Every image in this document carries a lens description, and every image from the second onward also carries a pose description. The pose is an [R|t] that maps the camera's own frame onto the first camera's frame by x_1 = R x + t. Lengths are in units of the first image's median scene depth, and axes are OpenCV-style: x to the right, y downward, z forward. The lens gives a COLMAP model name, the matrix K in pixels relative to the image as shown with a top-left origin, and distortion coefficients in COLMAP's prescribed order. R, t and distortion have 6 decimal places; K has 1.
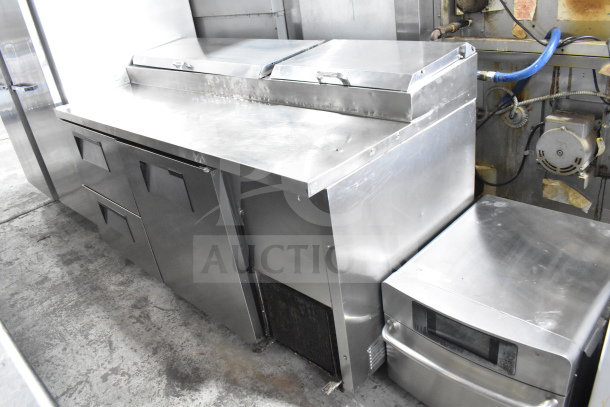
lens RADIAL K [[485.8, 0, 306.4], [0, 485.8, 205.3], [0, 0, 1]] dist [-0.093092, 0.008094]
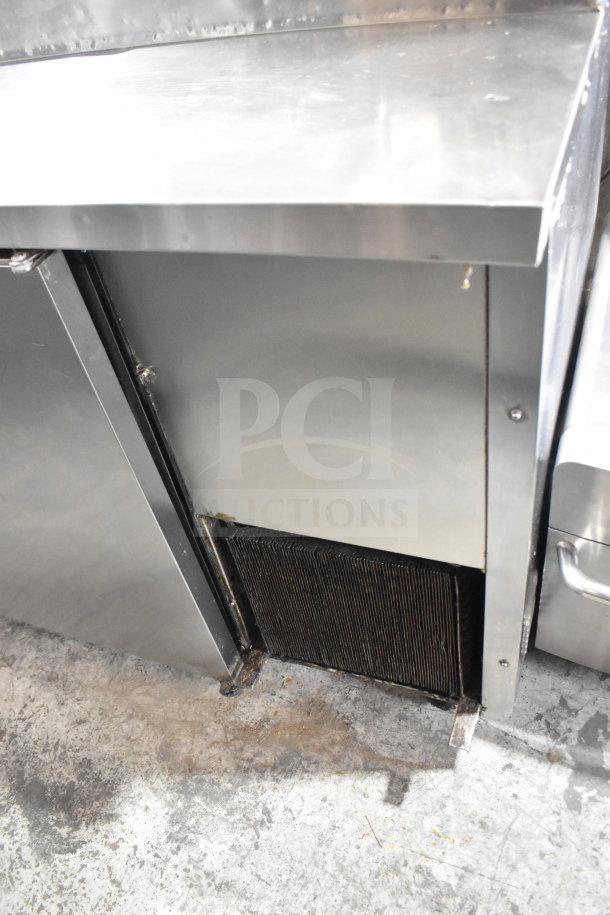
lens RADIAL K [[728.7, 0, 303.6], [0, 728.7, 457.7], [0, 0, 1]] dist [-0.093092, 0.008094]
pose [[0.922749, -0.267164, 0.277774, -0.158145], [0.203347, 0.949748, 0.237967, -0.023283], [-0.327391, -0.163099, 0.930706, 0.410968]]
